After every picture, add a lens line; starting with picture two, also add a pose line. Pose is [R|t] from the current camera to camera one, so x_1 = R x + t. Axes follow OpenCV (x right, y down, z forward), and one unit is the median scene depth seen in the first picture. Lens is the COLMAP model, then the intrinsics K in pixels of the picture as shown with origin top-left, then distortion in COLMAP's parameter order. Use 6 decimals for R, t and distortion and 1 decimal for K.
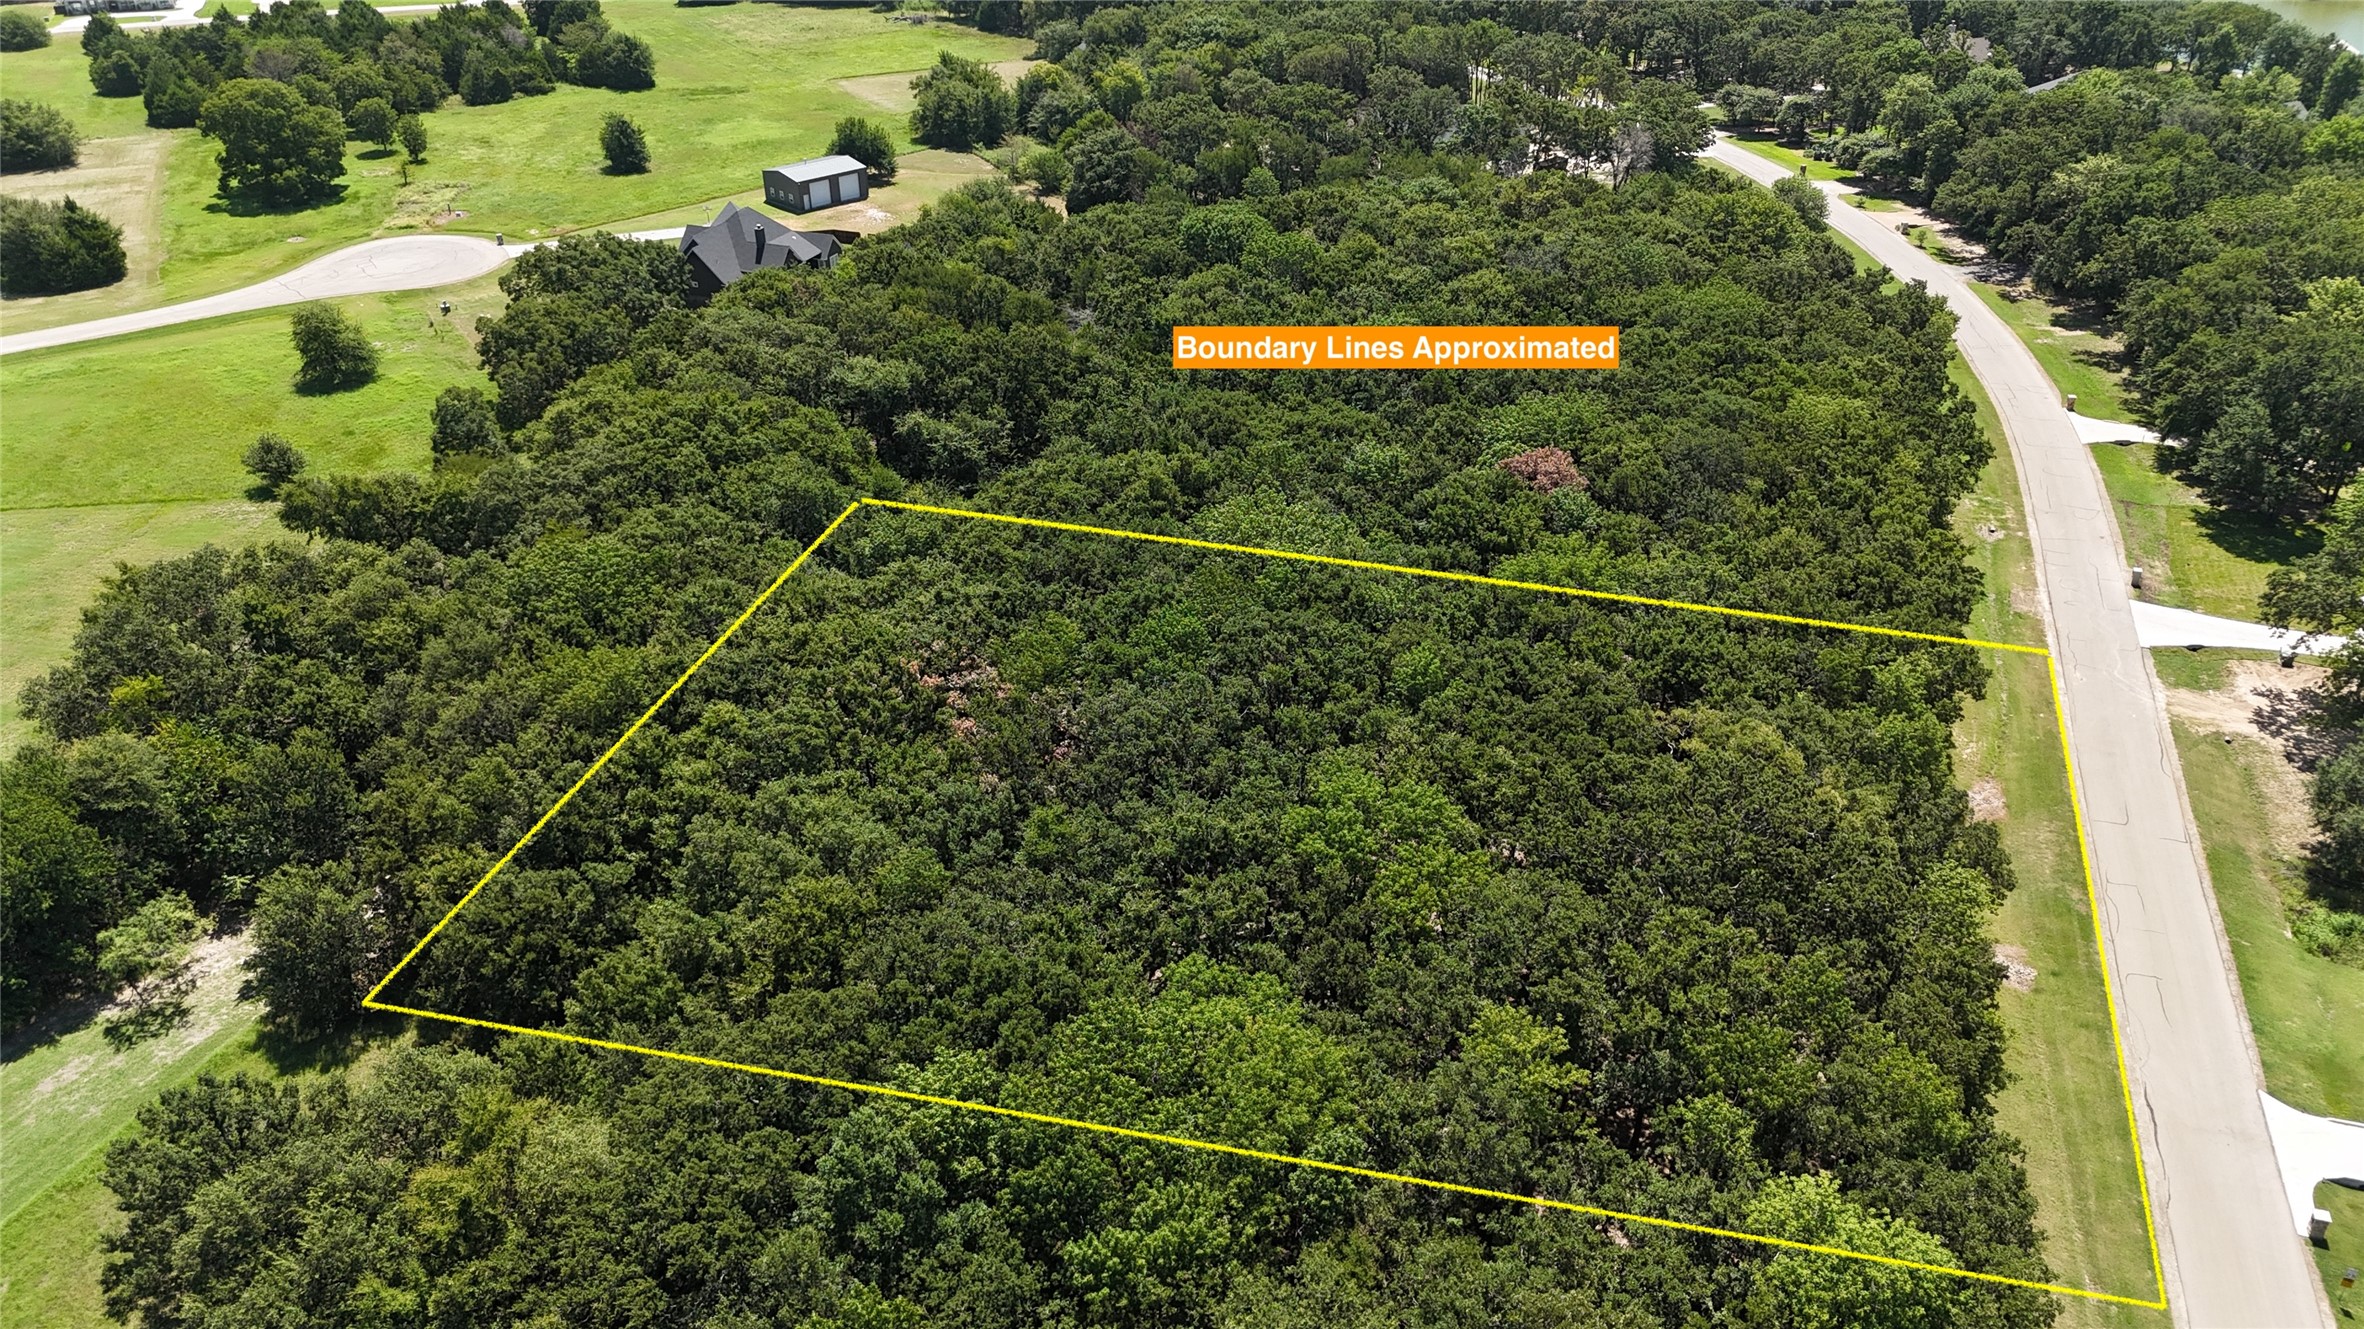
lens RADIAL K [[1740.8, 0, 1182.0], [0, 1740.8, 664.5], [0, 0, 1]] dist [0.038413, -0.009766]
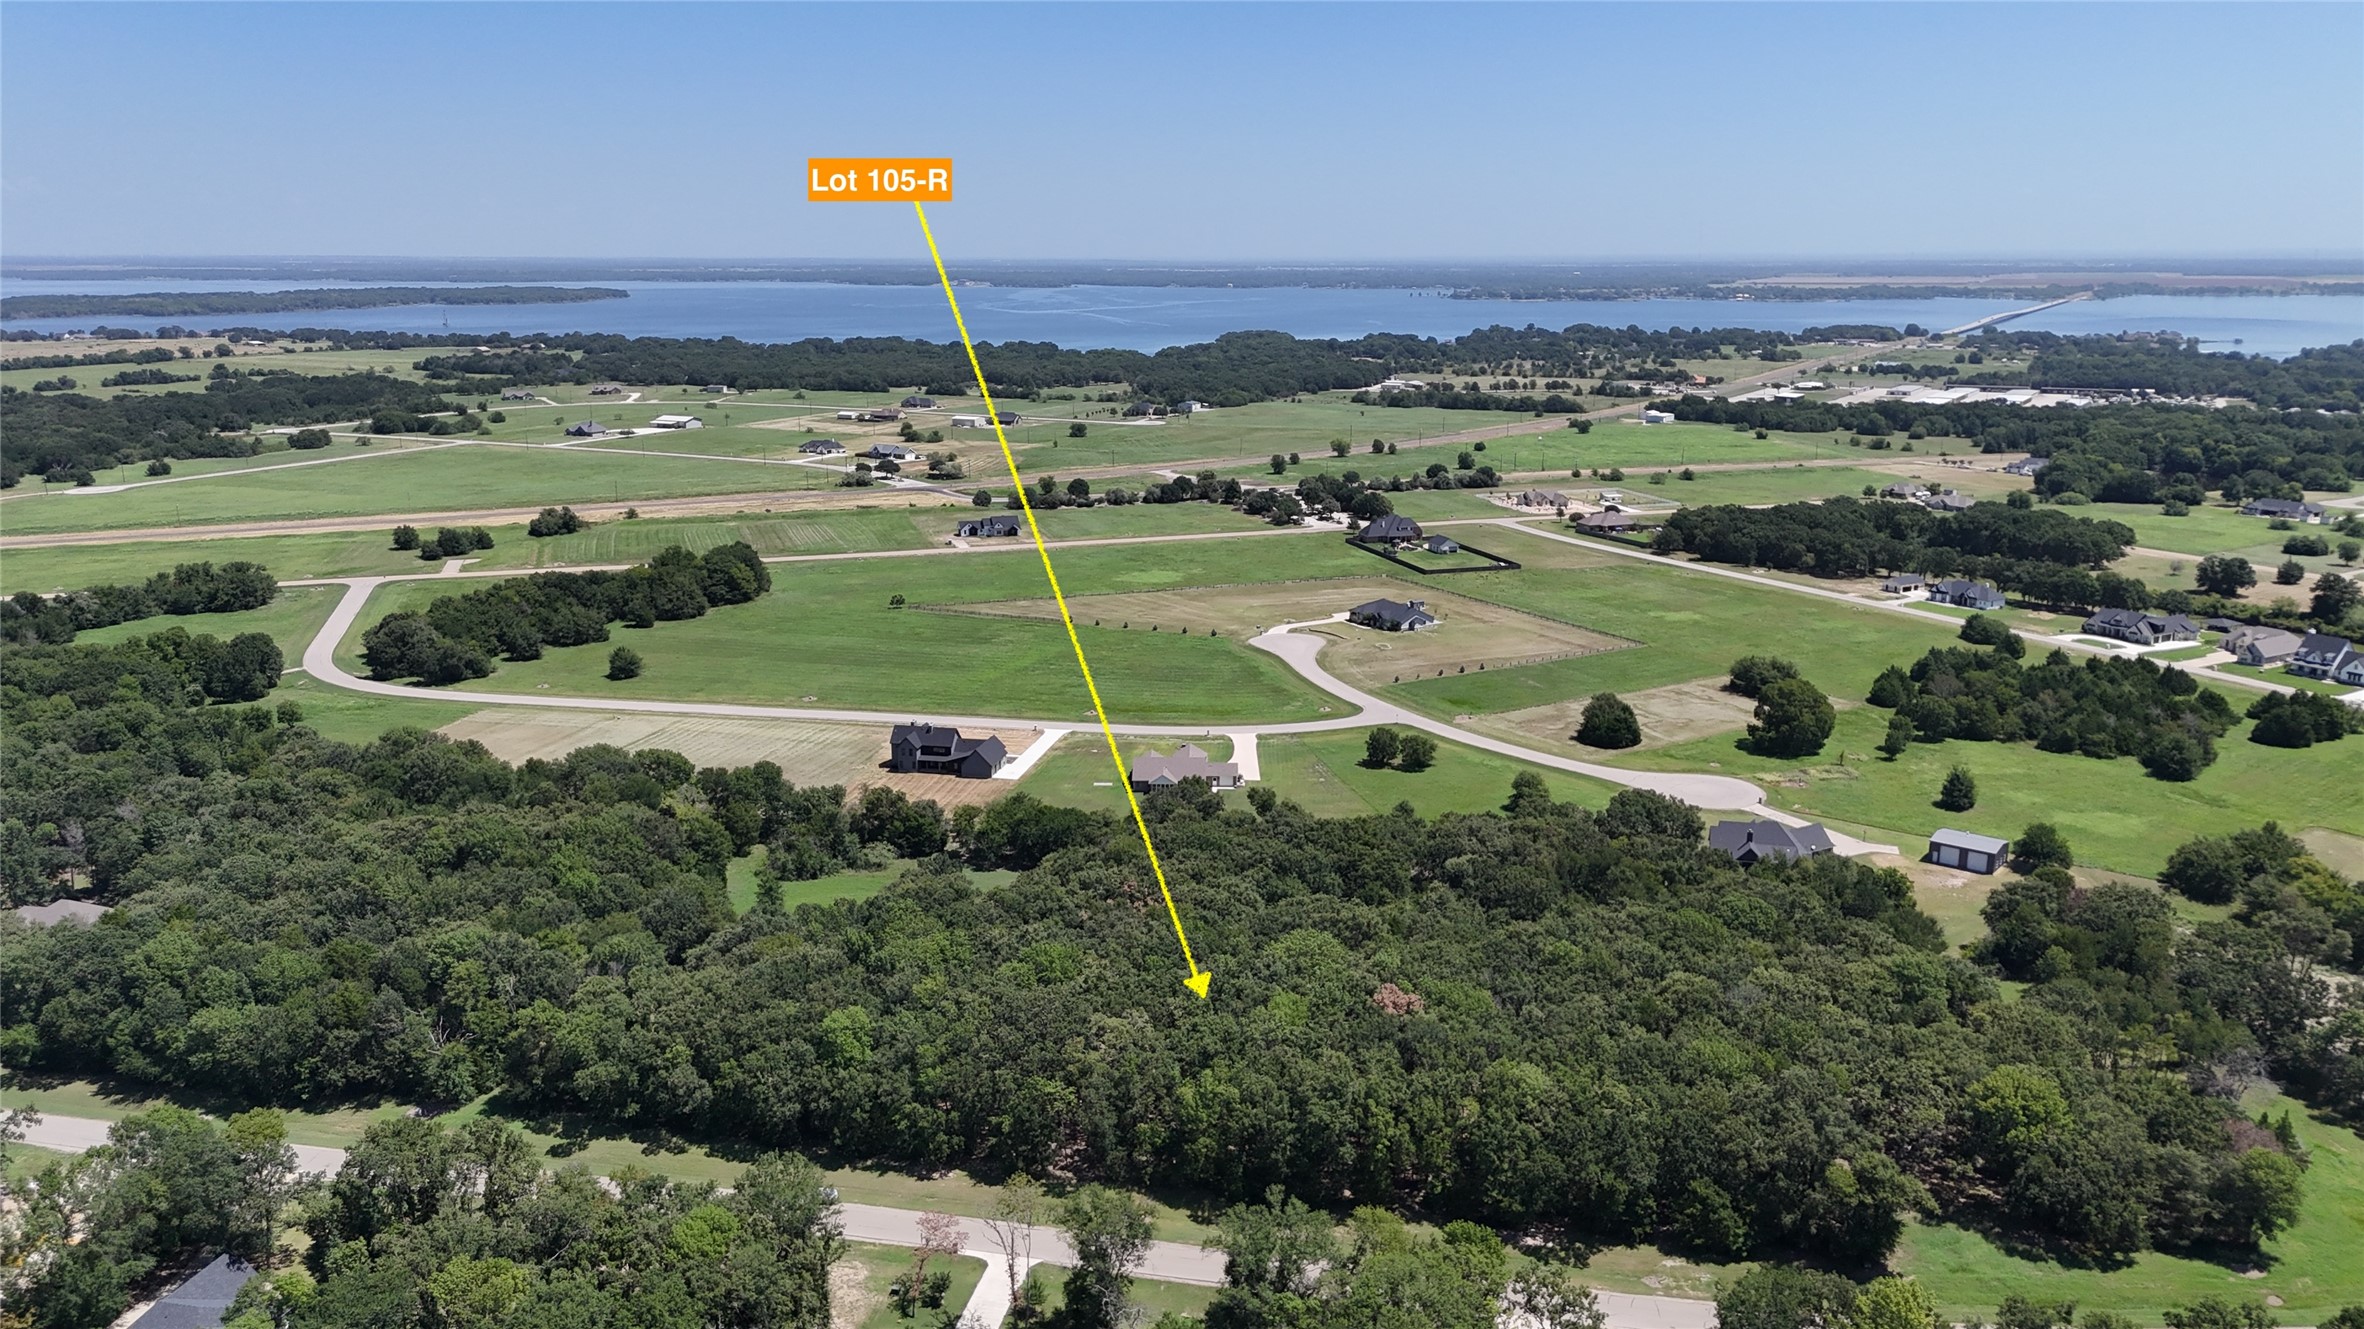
lens RADIAL K [[1708.7, 0, 1182.0], [0, 1708.7, 664.5], [0, 0, 1]] dist [0.146902, -0.333534]
pose [[0.121587, 0.240567, -0.962987, 1.335734], [-0.499636, 0.853142, 0.150042, -0.415814], [0.857660, 0.462900, 0.223927, 0.182578]]
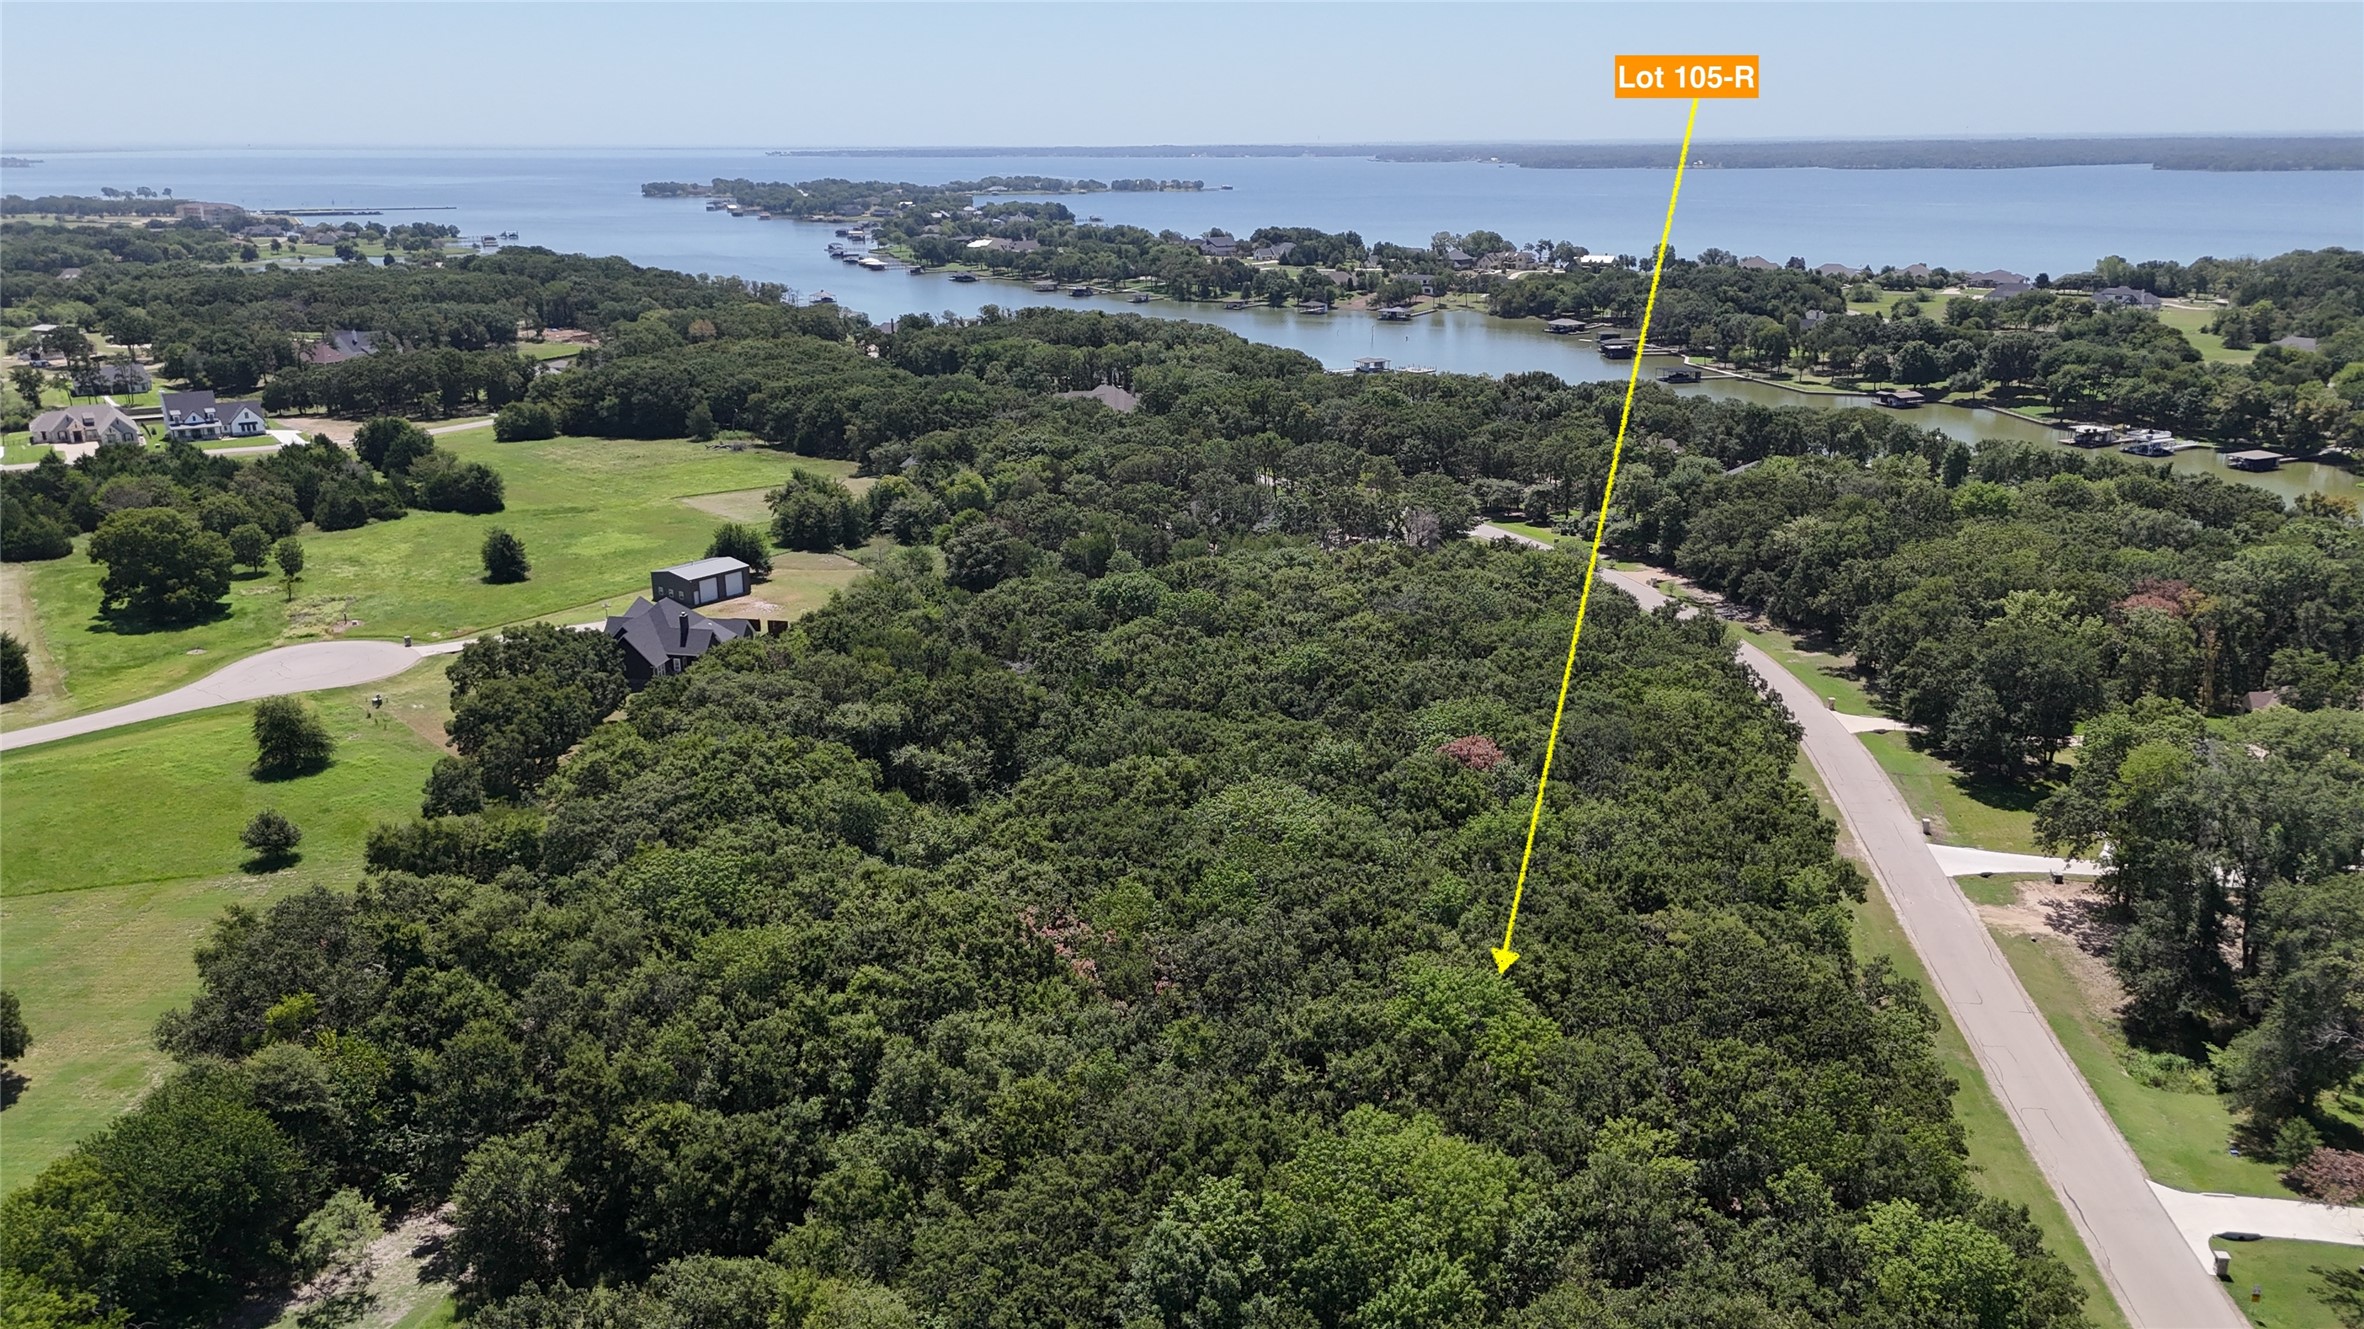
lens RADIAL K [[1730.0, 0, 1182.3], [0, 1730.0, 673.3], [0, 0, 1]] dist [0.058302, -0.039552]
pose [[0.984913, -0.046460, 0.166699, -0.138603], [0.083045, 0.972015, -0.219753, 0.059124], [-0.151824, 0.230281, 0.961208, -0.097425]]
